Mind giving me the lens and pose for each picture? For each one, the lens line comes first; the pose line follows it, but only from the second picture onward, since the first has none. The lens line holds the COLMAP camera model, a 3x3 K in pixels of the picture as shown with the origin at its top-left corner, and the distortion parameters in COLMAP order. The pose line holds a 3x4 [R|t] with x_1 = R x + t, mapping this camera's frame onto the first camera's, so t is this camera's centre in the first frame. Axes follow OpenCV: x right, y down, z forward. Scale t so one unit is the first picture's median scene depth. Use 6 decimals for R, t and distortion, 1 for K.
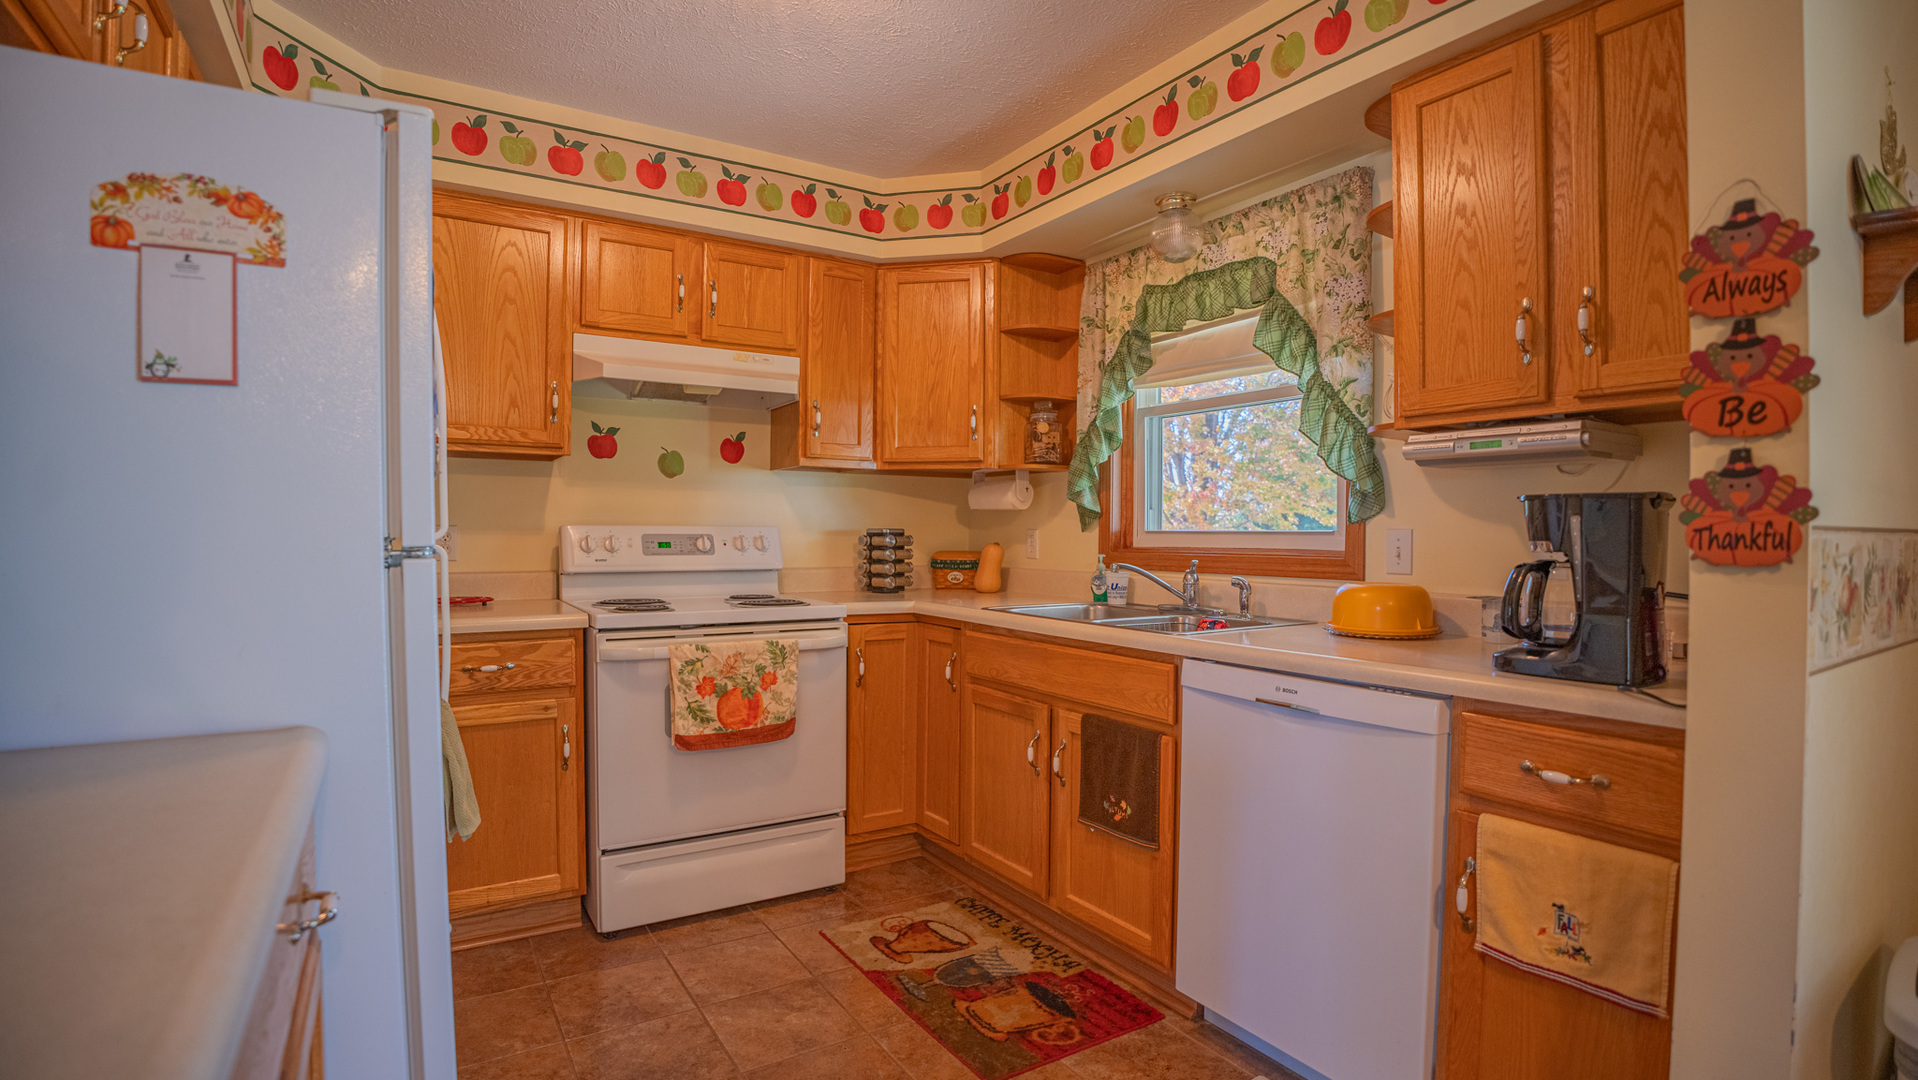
lens RADIAL K [[883.6, 0, 960.4], [0, 883.6, 543.4], [0, 0, 1]] dist [-0.084138, 0.022263]
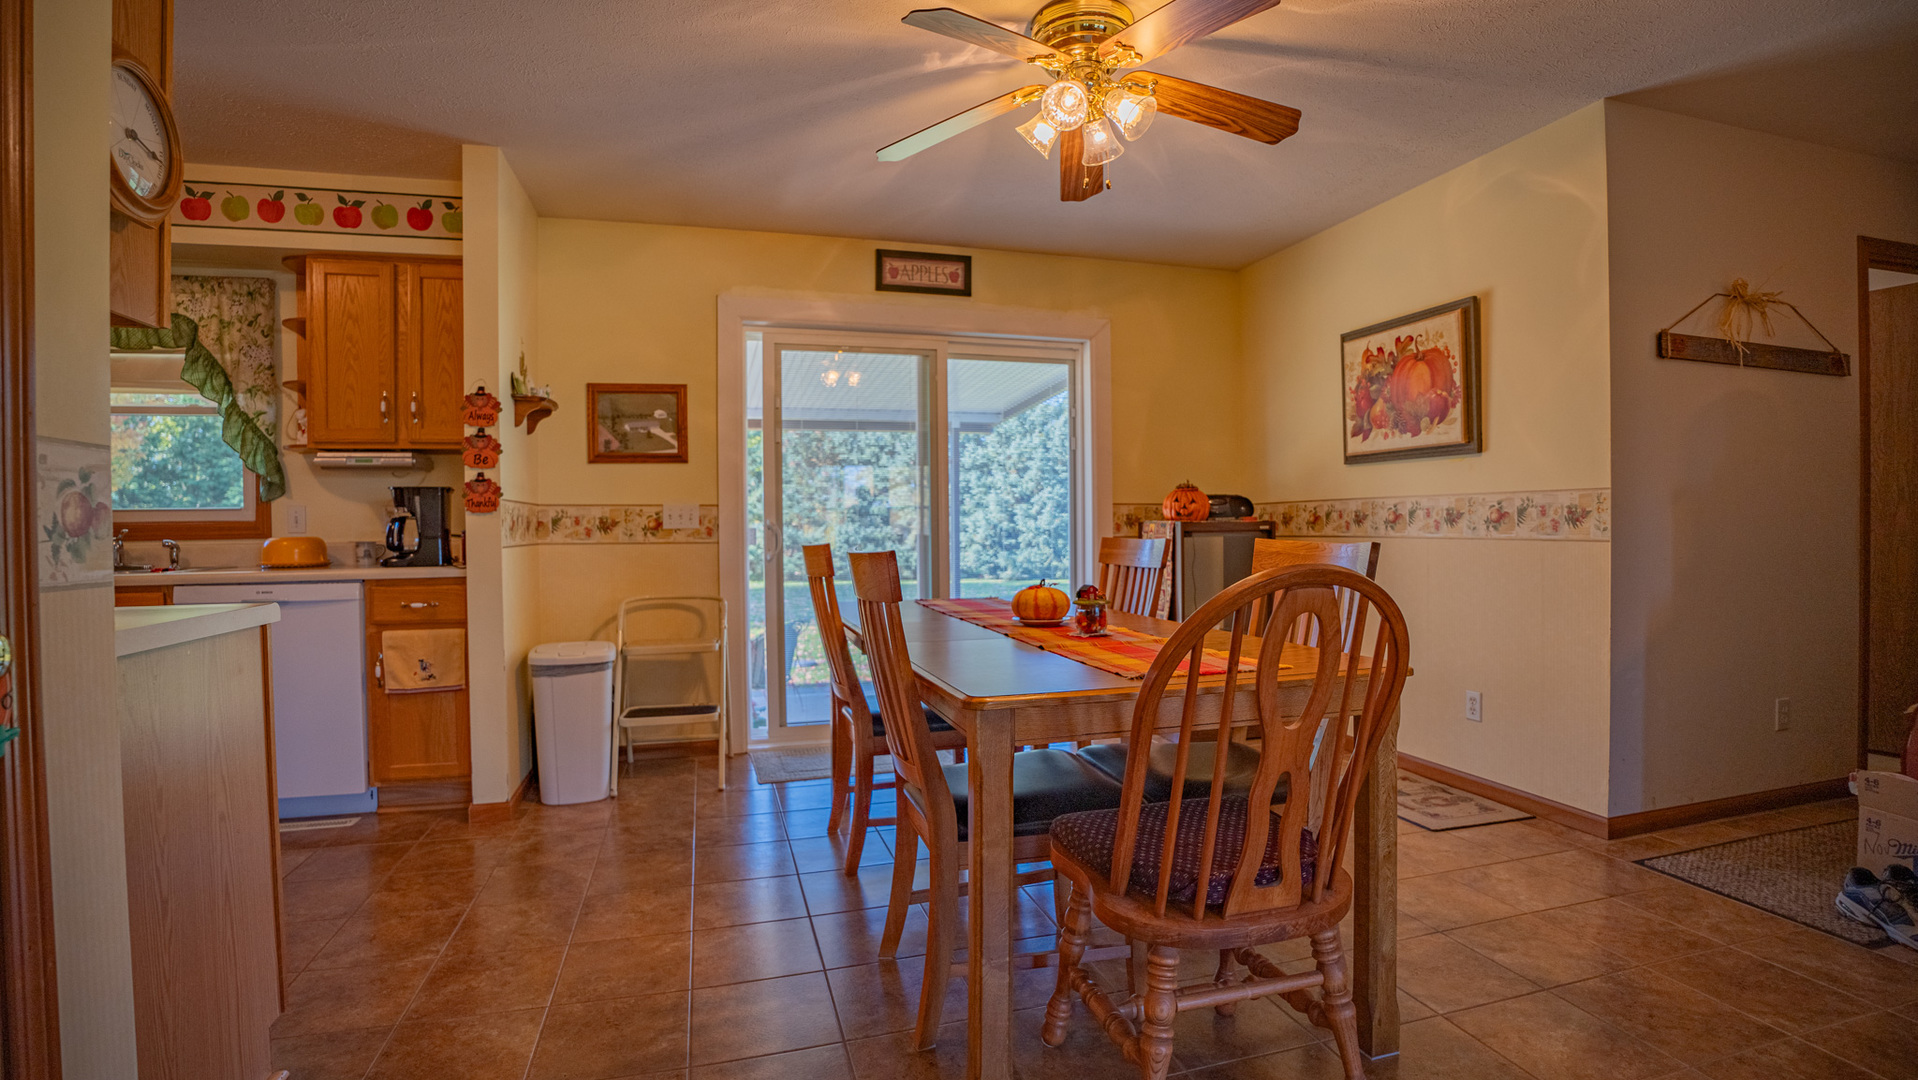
lens RADIAL K [[888.3, 0, 959.0], [0, 888.3, 540.0], [0, 0, 1]] dist [-0.073189, 0.020113]
pose [[0.287554, -0.023865, 0.957467, -0.594829], [0.025679, 0.999522, 0.017201, 0.045108], [-0.957420, 0.019641, 0.288029, -0.584061]]
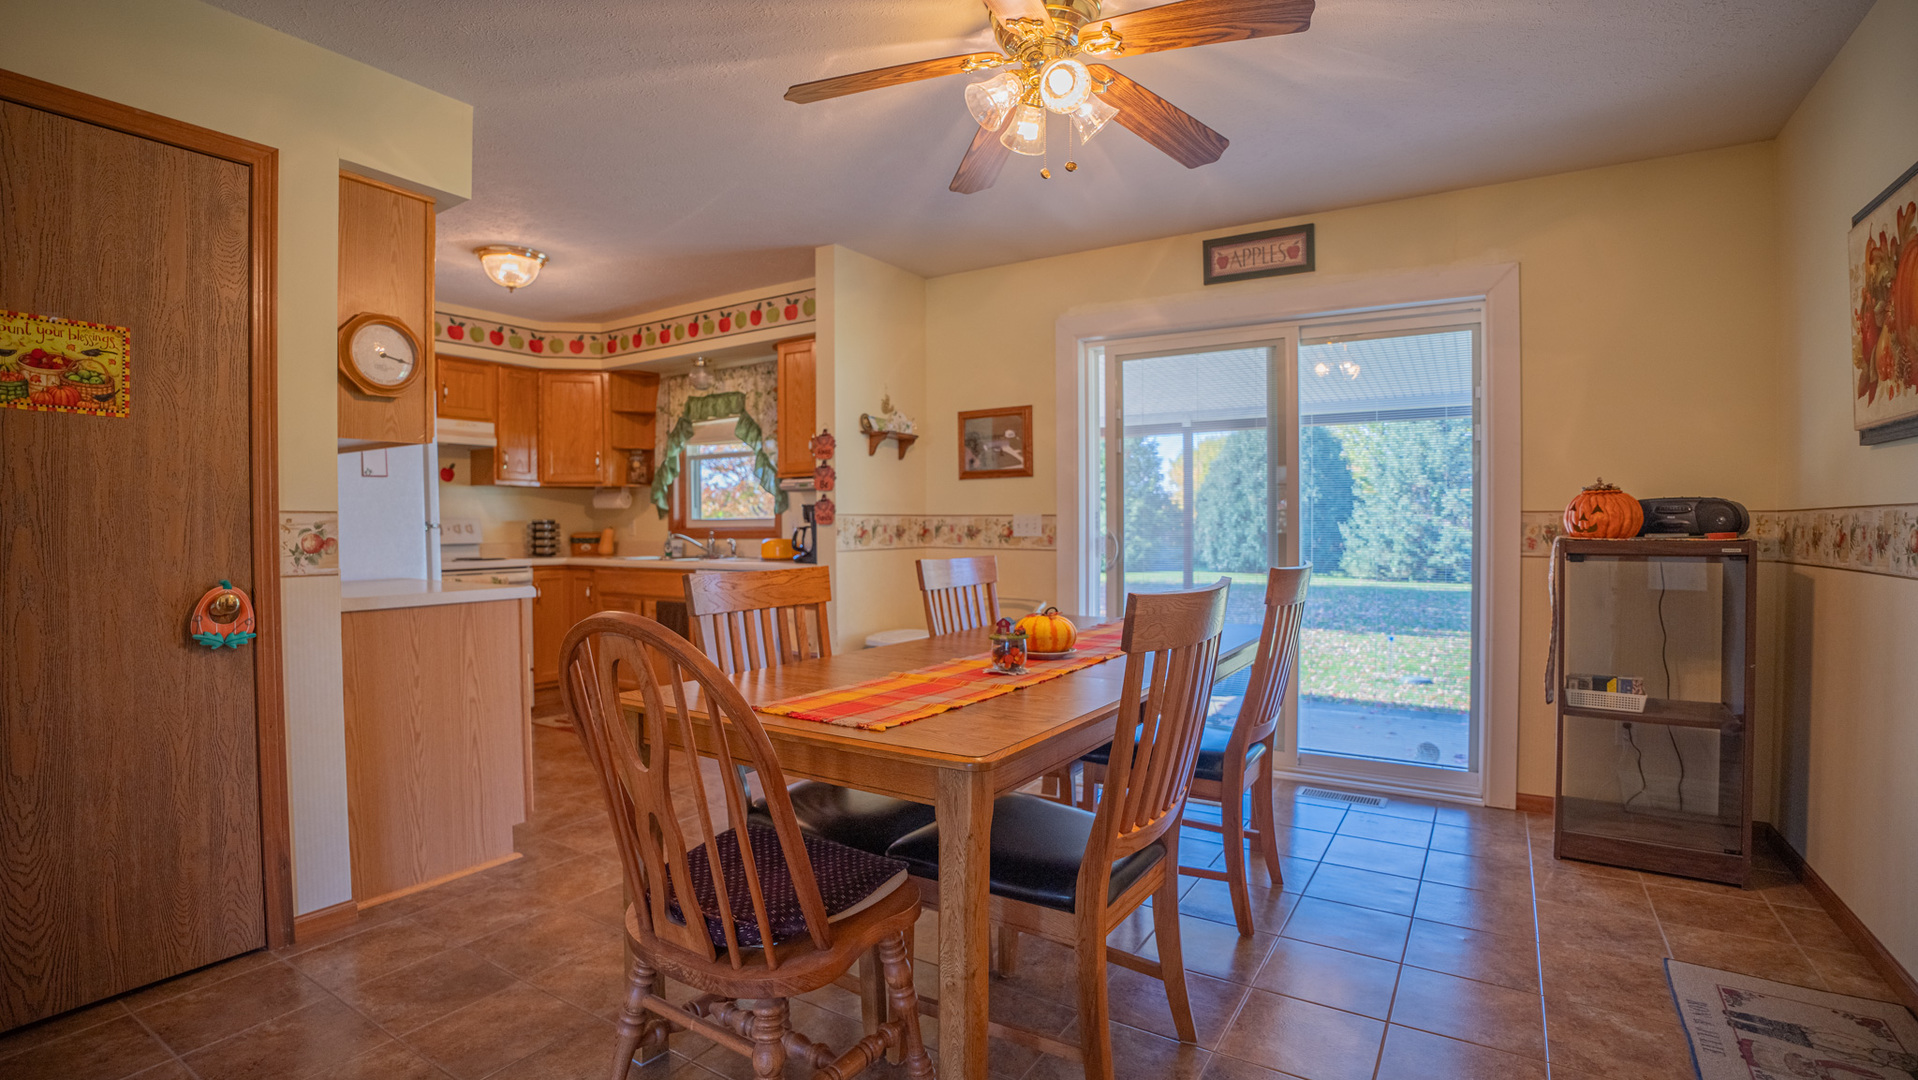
lens RADIAL K [[883.6, 0, 960.4], [0, 883.6, 543.4], [0, 0, 1]] dist [-0.084138, 0.022263]
pose [[0.905296, -0.019891, 0.424315, -0.089060], [0.016314, 0.999794, 0.012063, 0.029594], [-0.424468, -0.003998, 0.905434, -1.174048]]
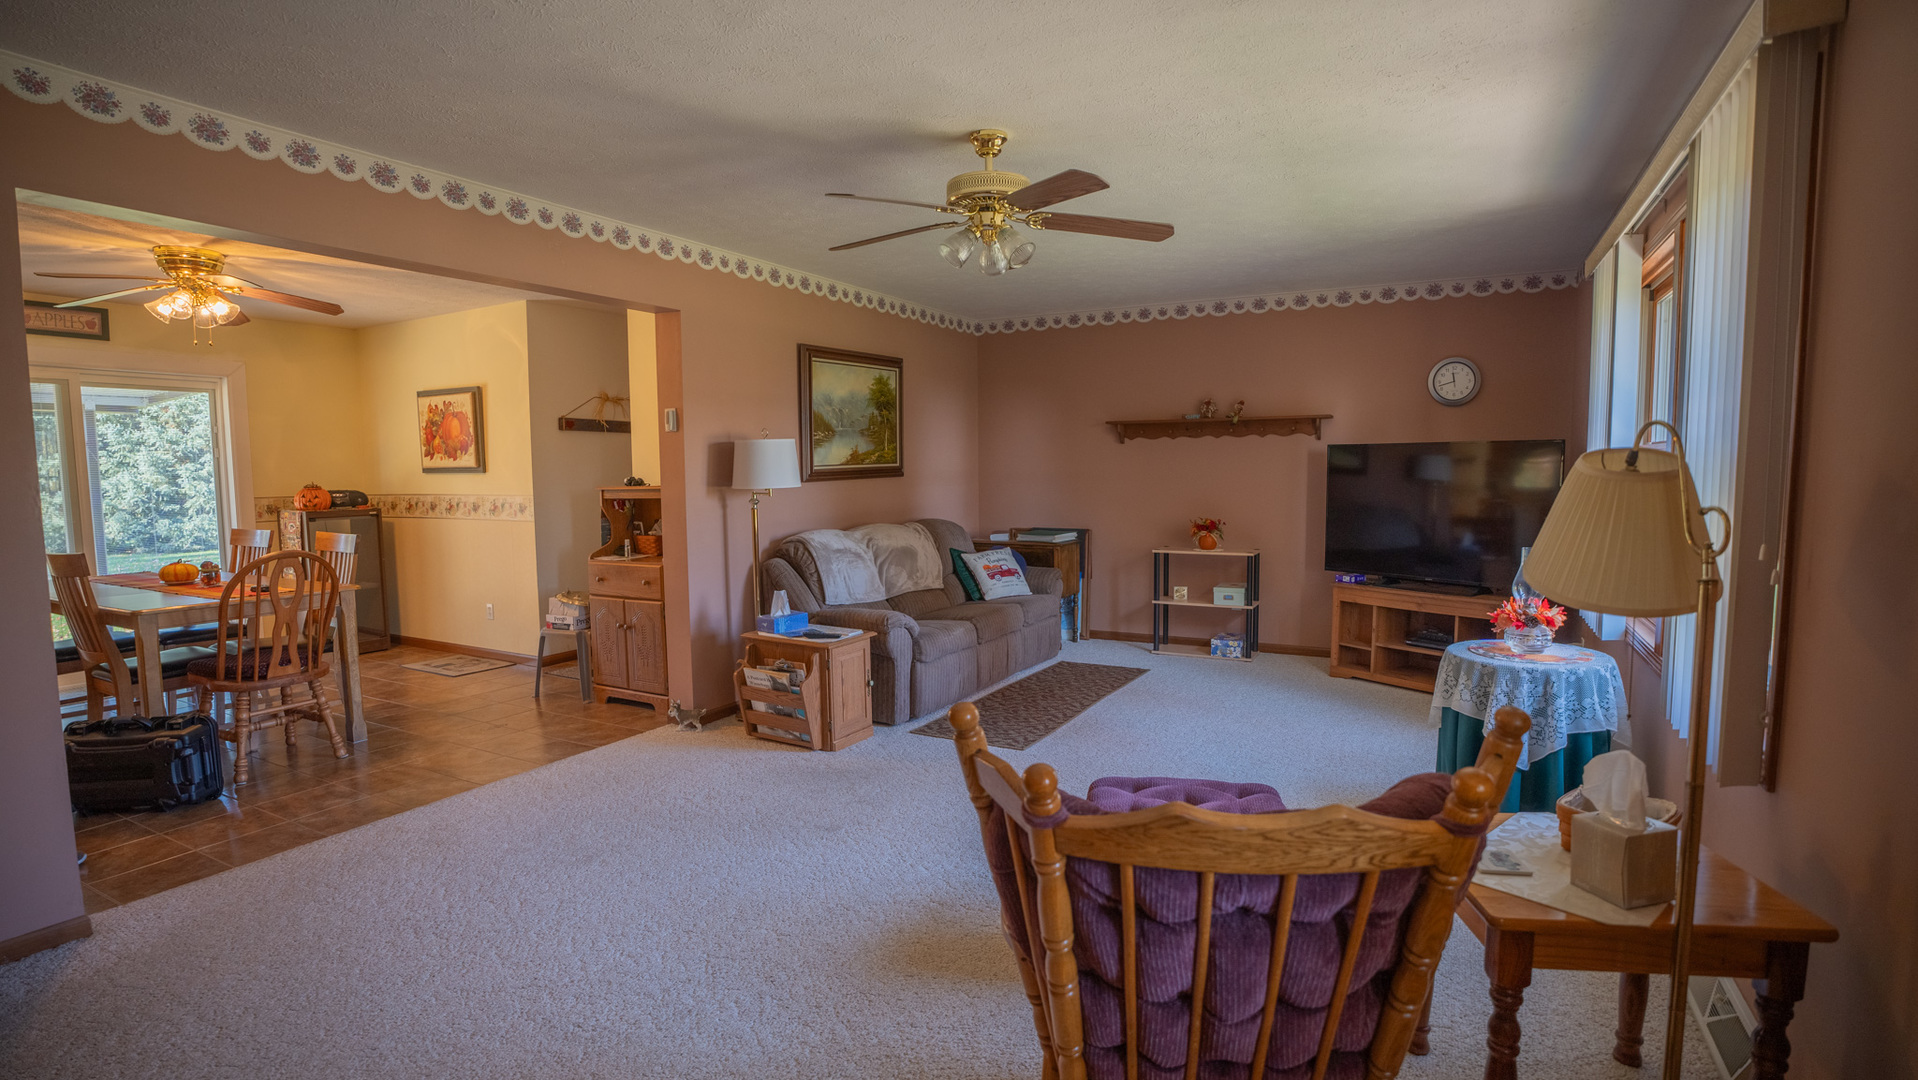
lens RADIAL K [[921.2, 0, 951.5], [0, 921.2, 552.6], [0, 0, 1]] dist [-0.077468, 0.037798]
pose [[-0.464153, -0.082519, 0.881903, -1.930316], [0.017262, 0.994619, 0.102151, -0.056862], [-0.885587, 0.062637, -0.460231, -0.940535]]
